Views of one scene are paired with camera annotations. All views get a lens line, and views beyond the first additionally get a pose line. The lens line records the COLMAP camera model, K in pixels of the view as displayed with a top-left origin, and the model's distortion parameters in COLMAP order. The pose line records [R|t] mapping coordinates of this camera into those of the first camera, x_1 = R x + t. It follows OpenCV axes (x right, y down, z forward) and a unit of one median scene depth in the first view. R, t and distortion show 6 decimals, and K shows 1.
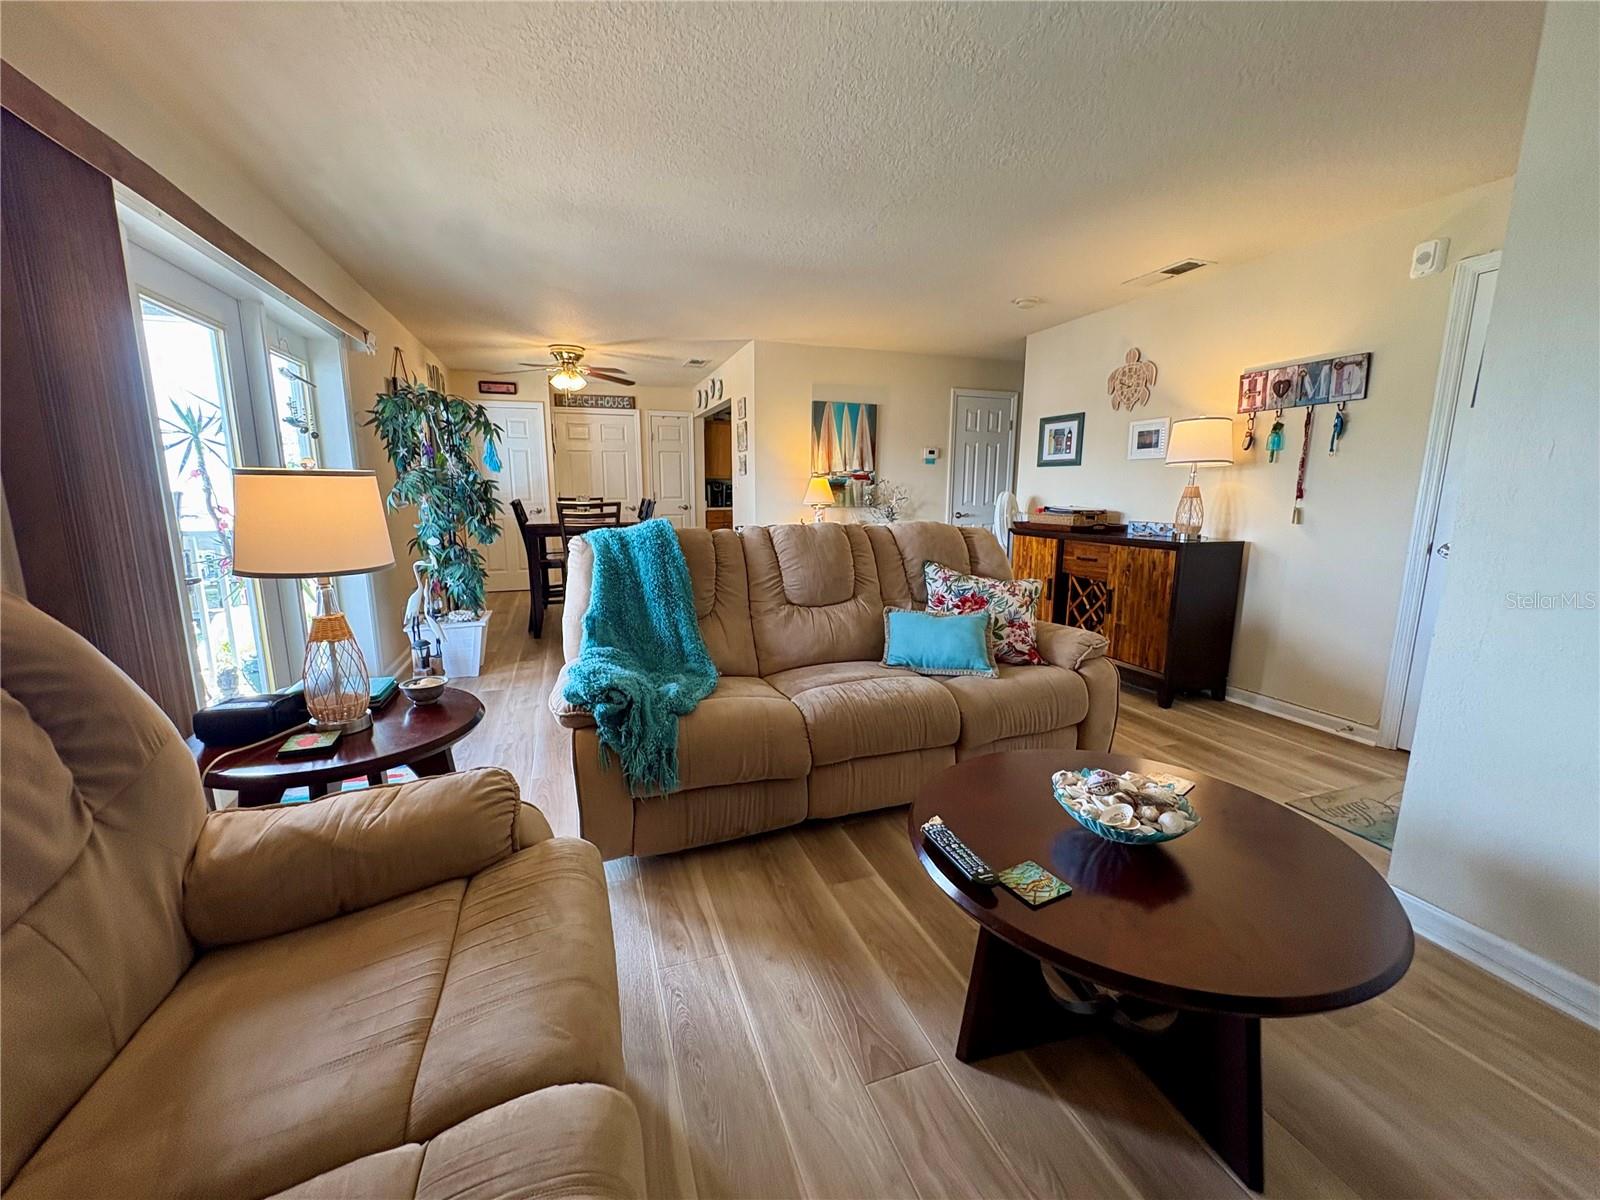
lens RADIAL K [[638.6, 0, 800.0], [0, 638.6, 600.0], [0, 0, 1]] dist [0.001380, -0.000090]
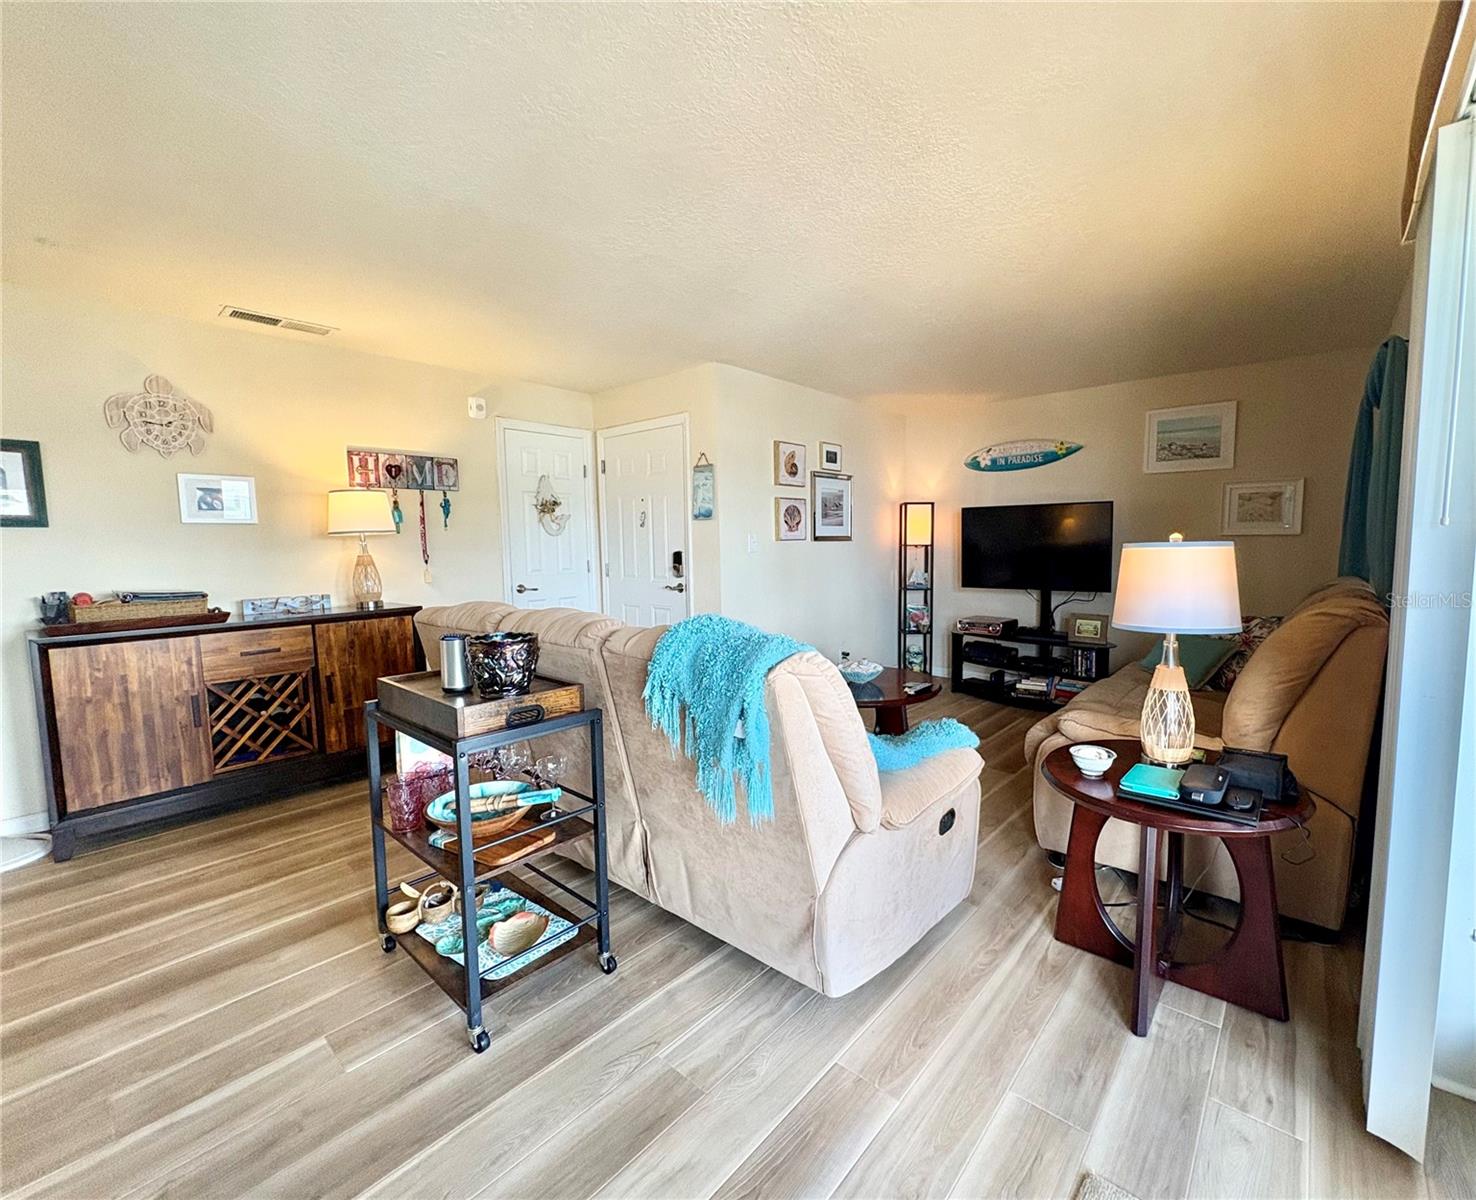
lens RADIAL K [[643.4, 0, 772.0], [0, 643.4, 596.9], [0, 0, 1]] dist [0.011964, 0.000278]
pose [[-0.500995, -0.070464, 0.862577, -0.619274], [0.165708, 0.970430, 0.175519, -0.194701], [-0.849438, 0.230870, -0.474504, 0.997020]]
